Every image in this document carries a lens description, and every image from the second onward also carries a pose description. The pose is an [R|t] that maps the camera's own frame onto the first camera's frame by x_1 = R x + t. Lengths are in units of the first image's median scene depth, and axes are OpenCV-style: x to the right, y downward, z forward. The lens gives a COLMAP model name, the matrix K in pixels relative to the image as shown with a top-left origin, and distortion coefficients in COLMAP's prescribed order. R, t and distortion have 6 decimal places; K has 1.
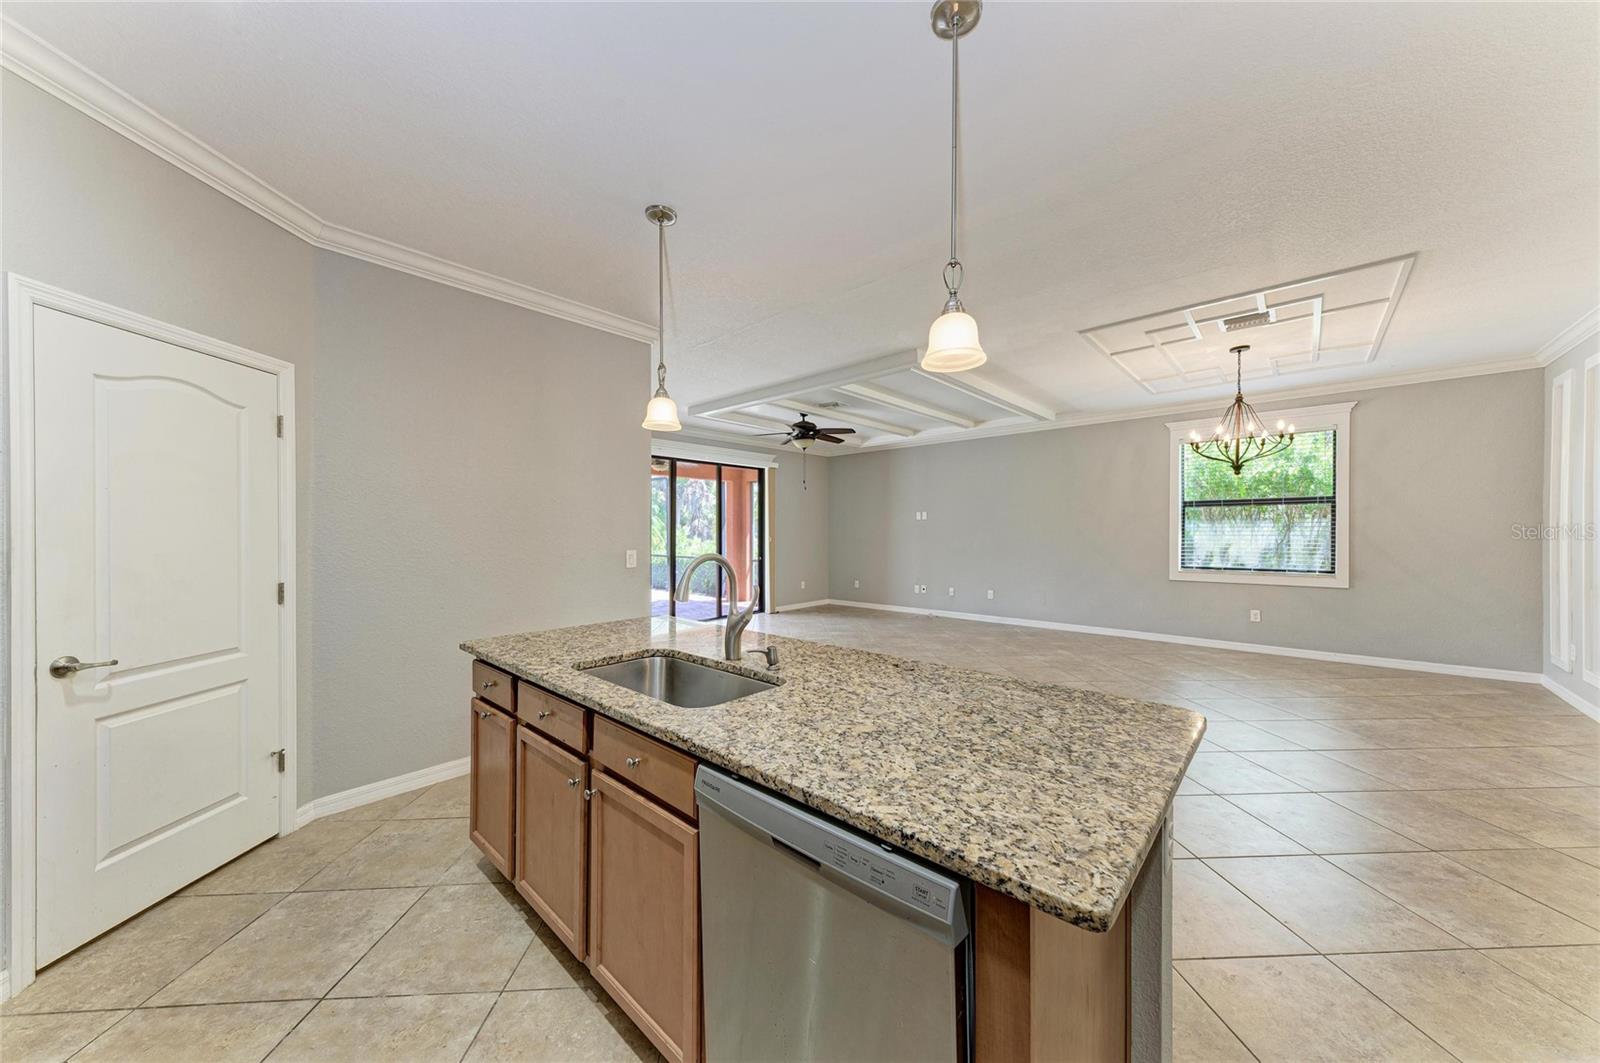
lens RADIAL K [[543.2, 0, 799.8], [0, 543.2, 536.2], [0, 0, 1]] dist [0.018900, -0.004442]
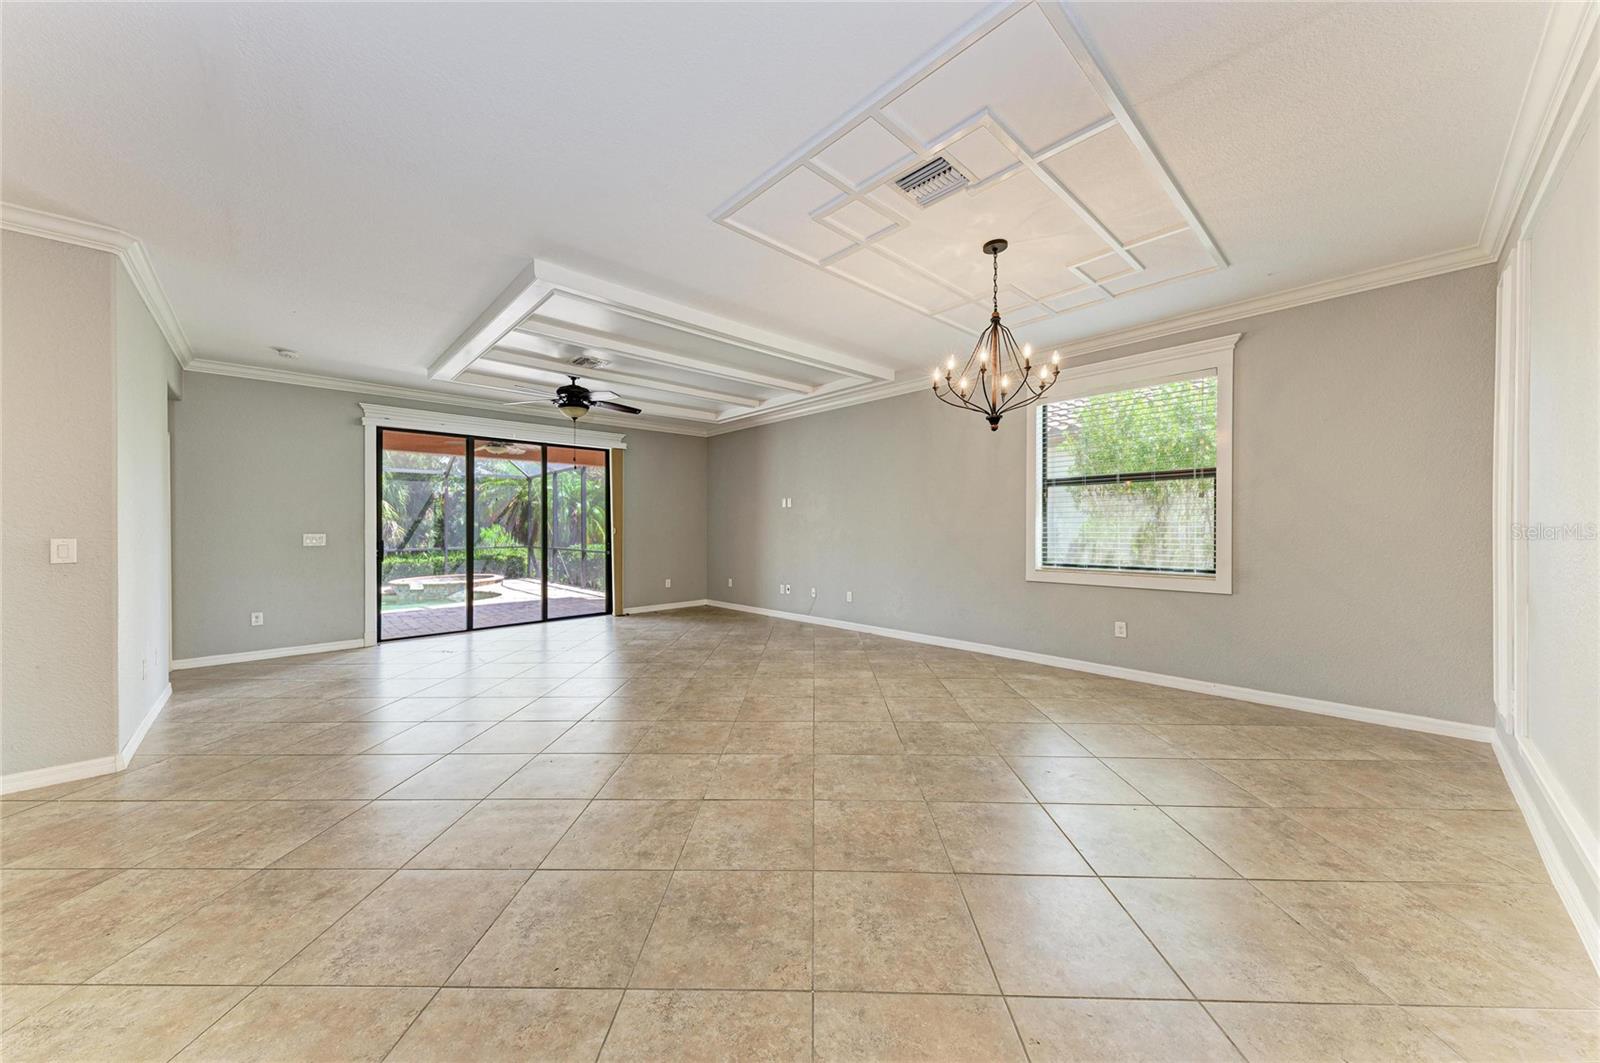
lens RADIAL K [[543.2, 0, 801.8], [0, 543.2, 531.7], [0, 0, 1]] dist [0.018900, -0.004442]
pose [[0.997370, -0.000423, -0.072471, 0.615048], [0.000426, 1.000000, 0.000034, 0.015414], [0.072471, -0.000065, 0.997371, 0.305554]]
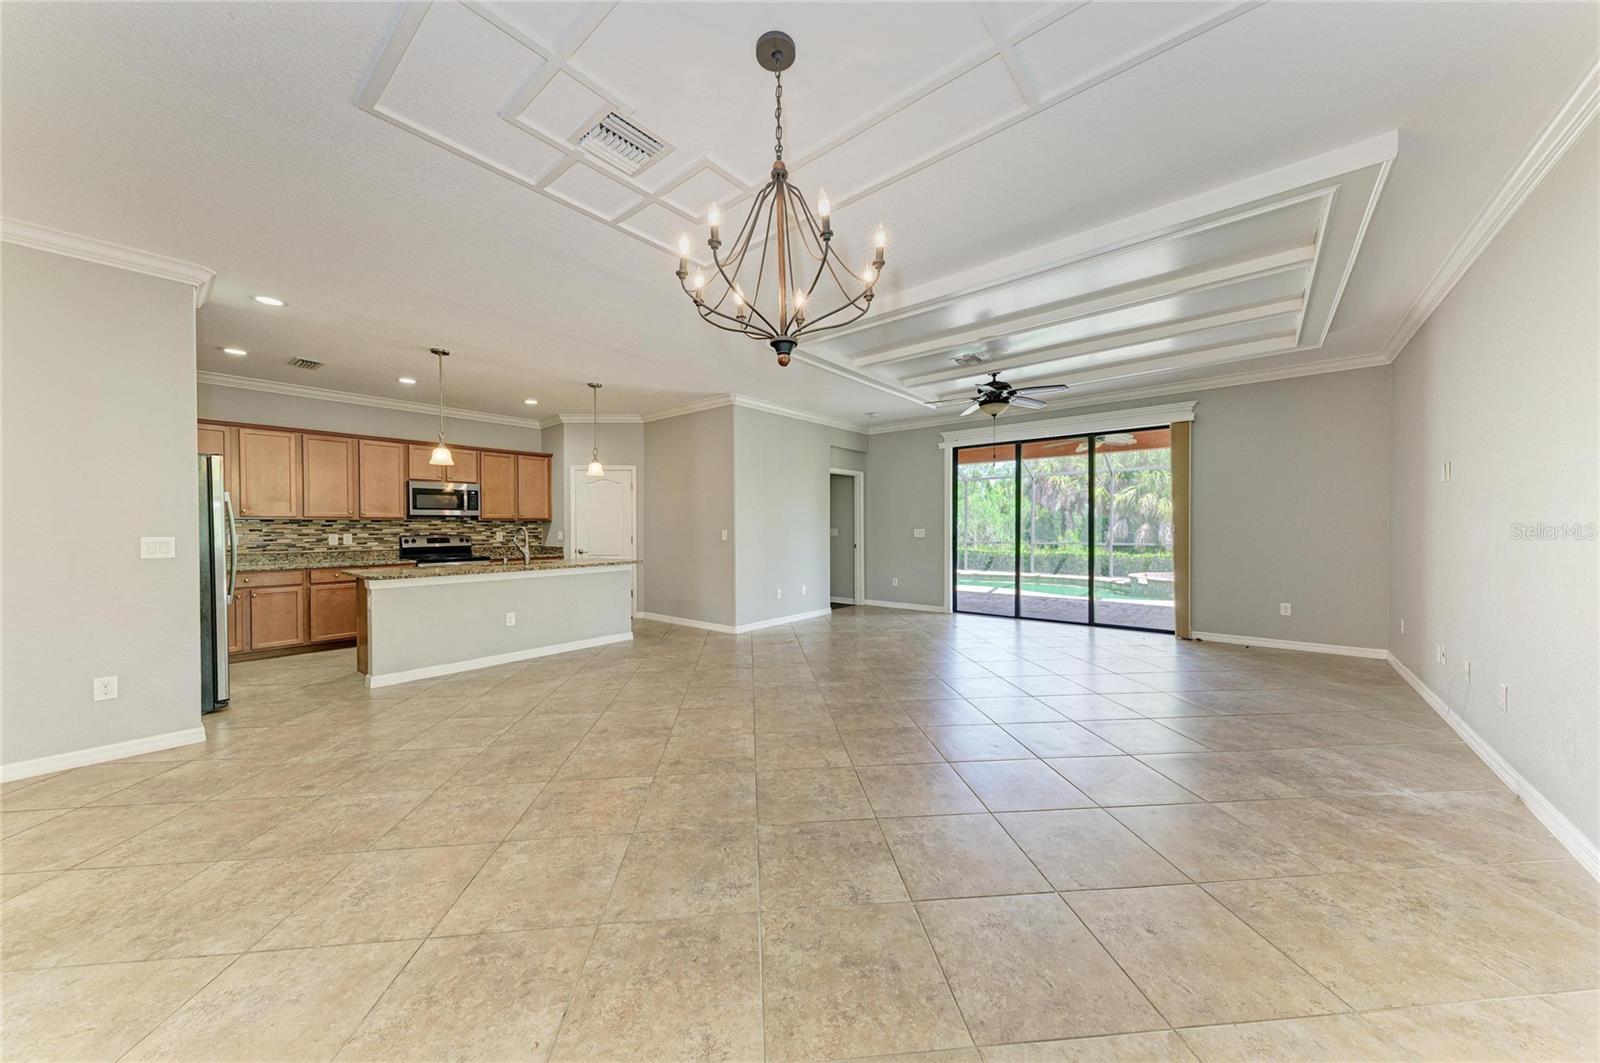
lens RADIAL K [[543.2, 0, 801.8], [0, 543.2, 532.7], [0, 0, 1]] dist [0.018900, -0.004442]
pose [[0.048364, 0.014989, -0.998717, 1.213285], [-0.003778, 0.999883, 0.014824, 0.006112], [0.998823, 0.003056, 0.048415, 1.008088]]
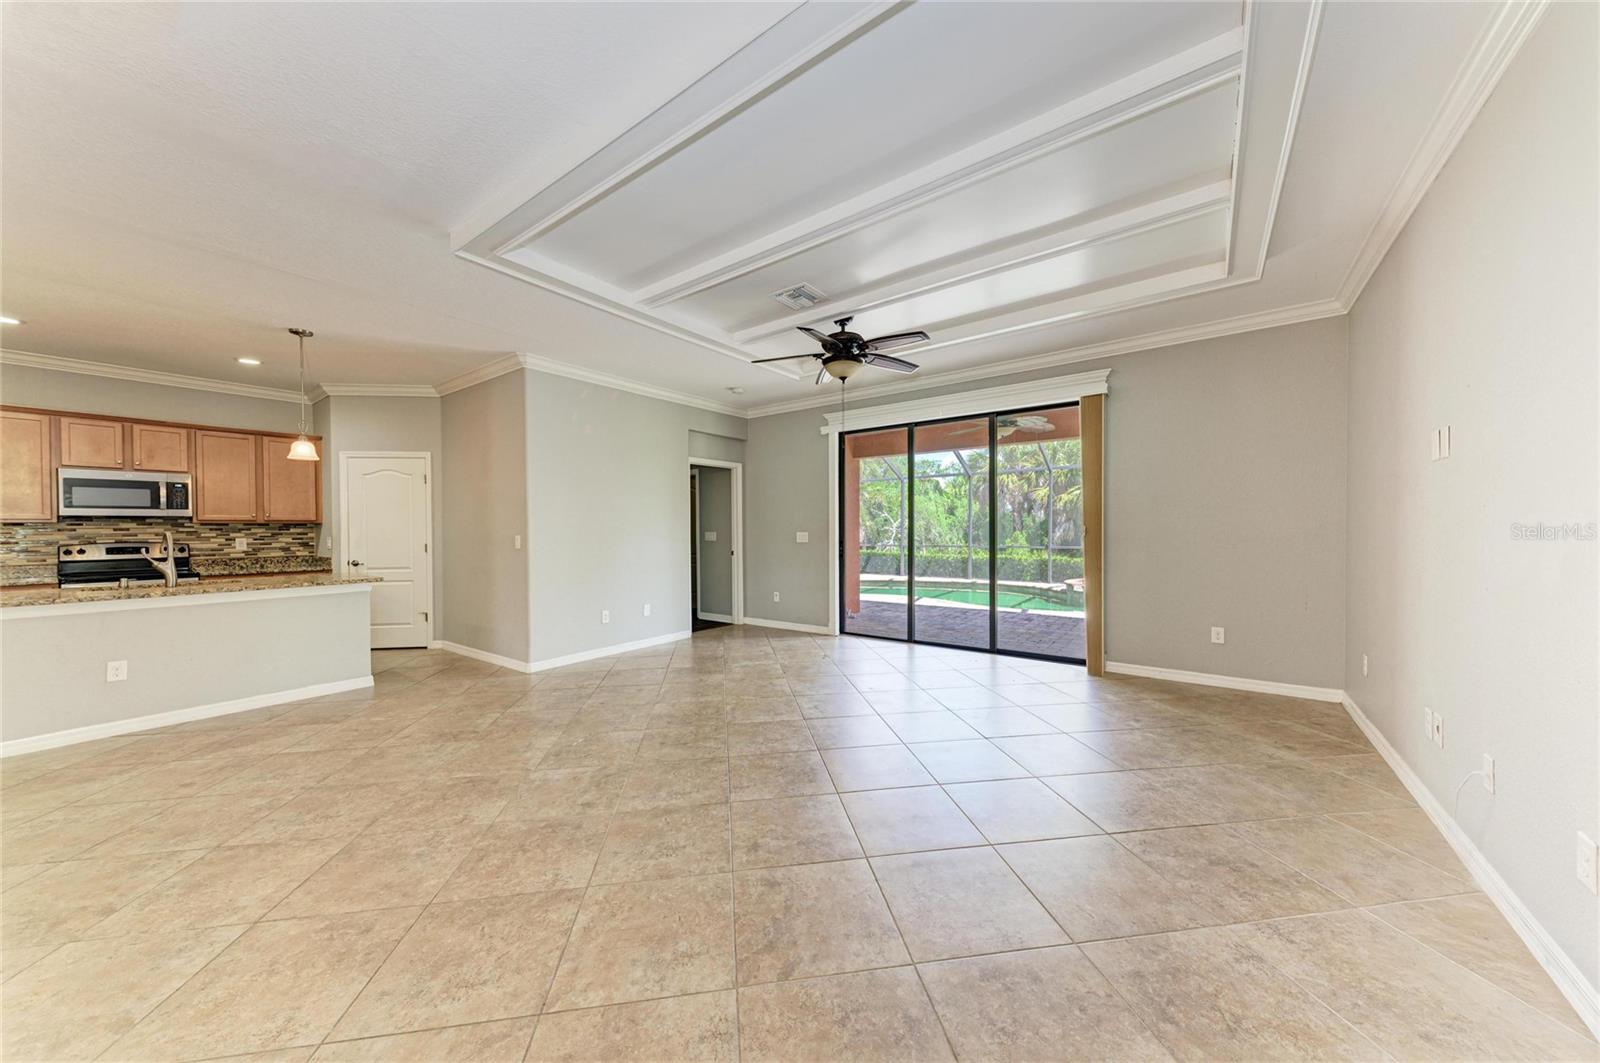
lens RADIAL K [[543.2, 0, 802.4], [0, 543.2, 534.2], [0, 0, 1]] dist [0.018900, -0.004442]
pose [[0.103295, 0.014821, -0.994540, 0.905962], [-0.000926, 0.999890, 0.014804, 0.002842], [0.994650, -0.000608, 0.103298, 1.337738]]
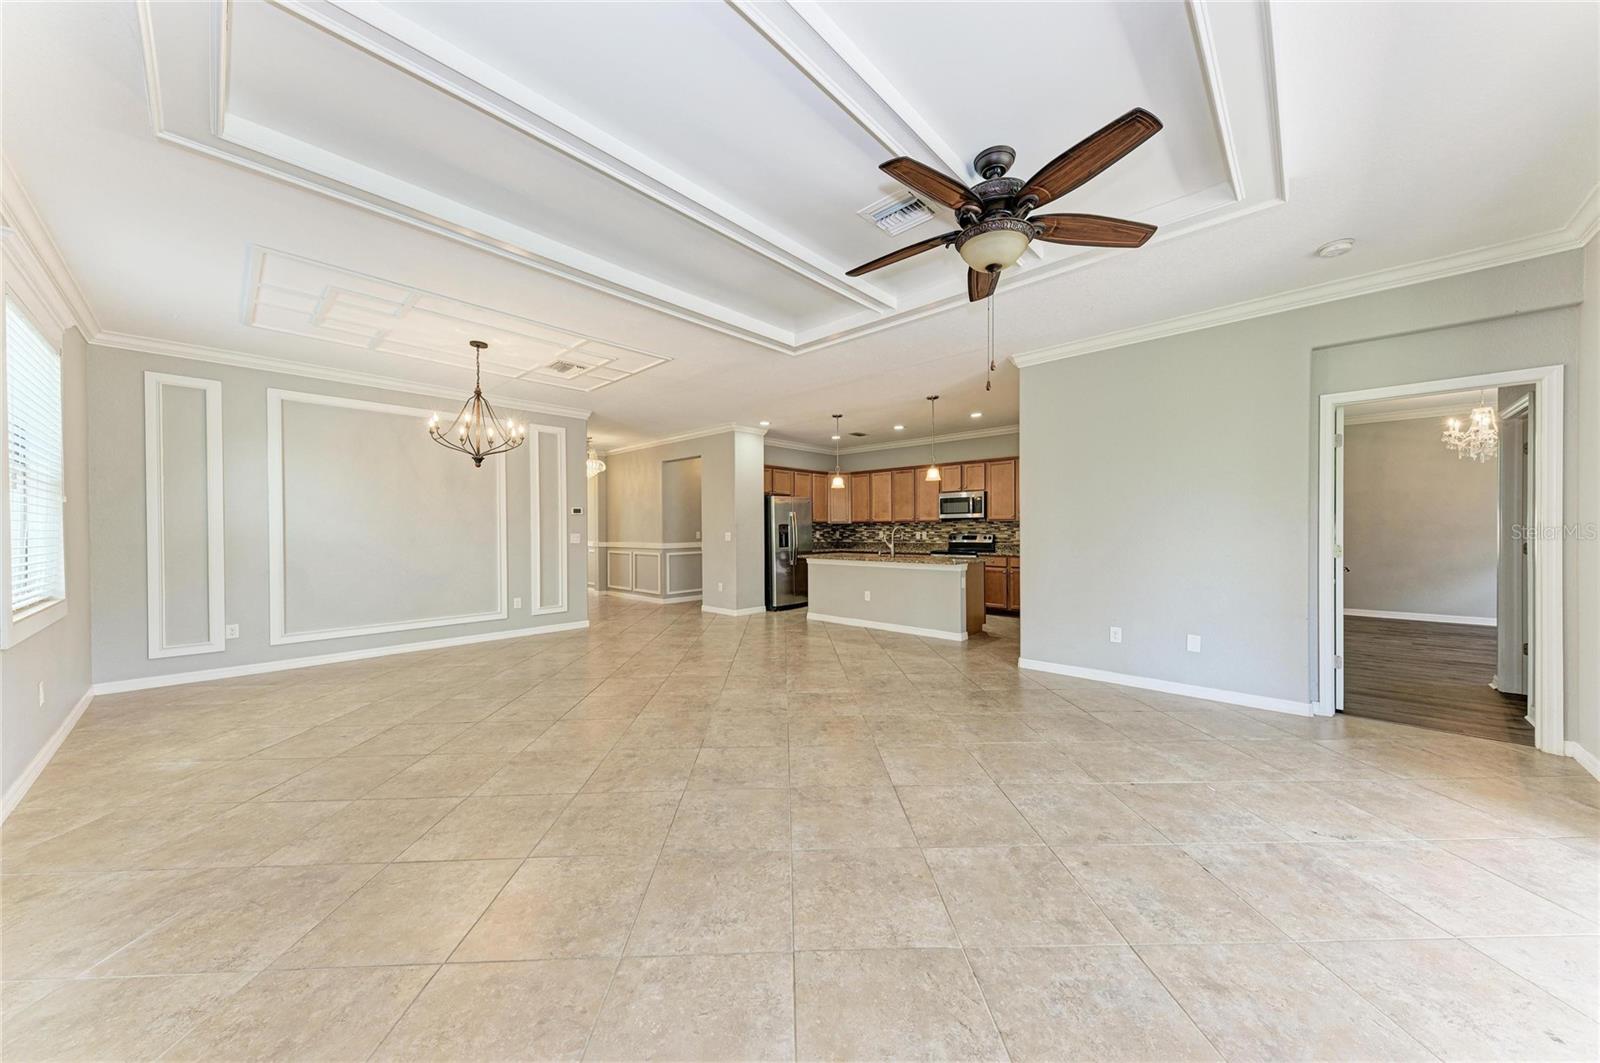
lens RADIAL K [[543.2, 0, 799.5], [0, 543.2, 542.3], [0, 0, 1]] dist [0.018900, -0.004442]
pose [[-0.999807, 0.010681, 0.016466, 0.188454], [0.011212, 0.999409, 0.032508, 0.001117], [-0.016109, 0.032686, -0.999336, 2.024829]]
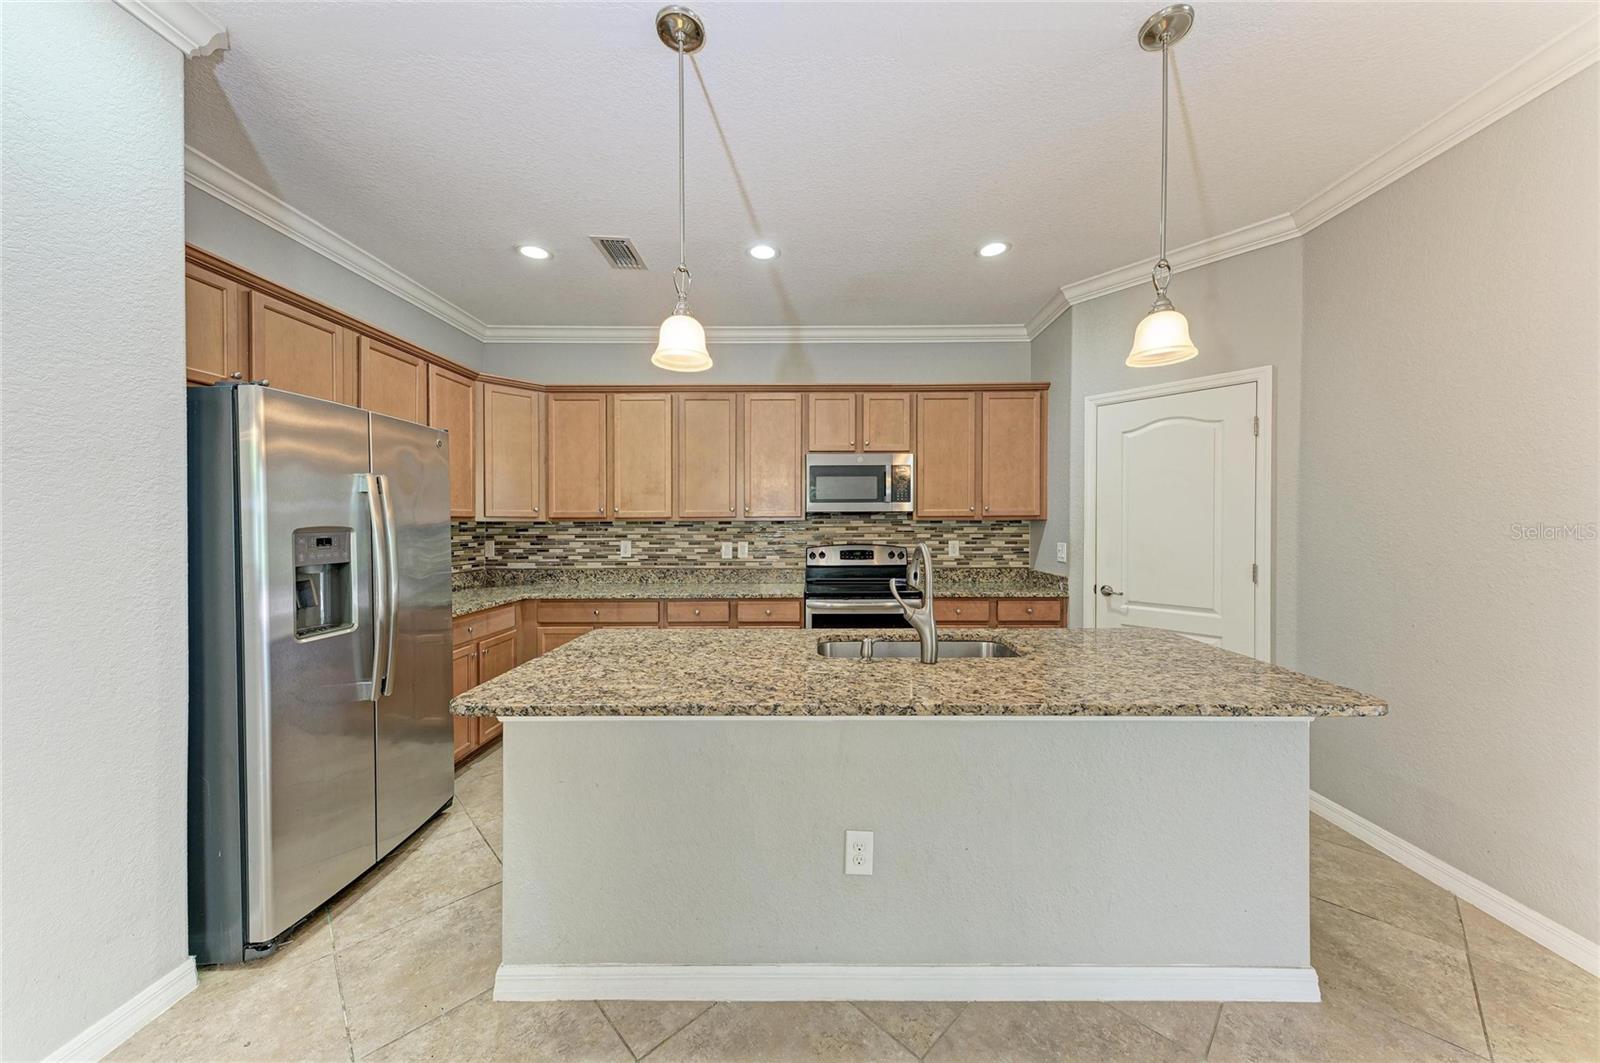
lens RADIAL K [[543.2, 0, 814.6], [0, 543.2, 527.4], [0, 0, 1]] dist [0.018900, -0.004442]
pose [[-0.737745, 0.012679, -0.674960, 0.280215], [0.001398, 0.999850, 0.017254, -0.006707], [0.675078, 0.011786, -0.737653, 0.680276]]
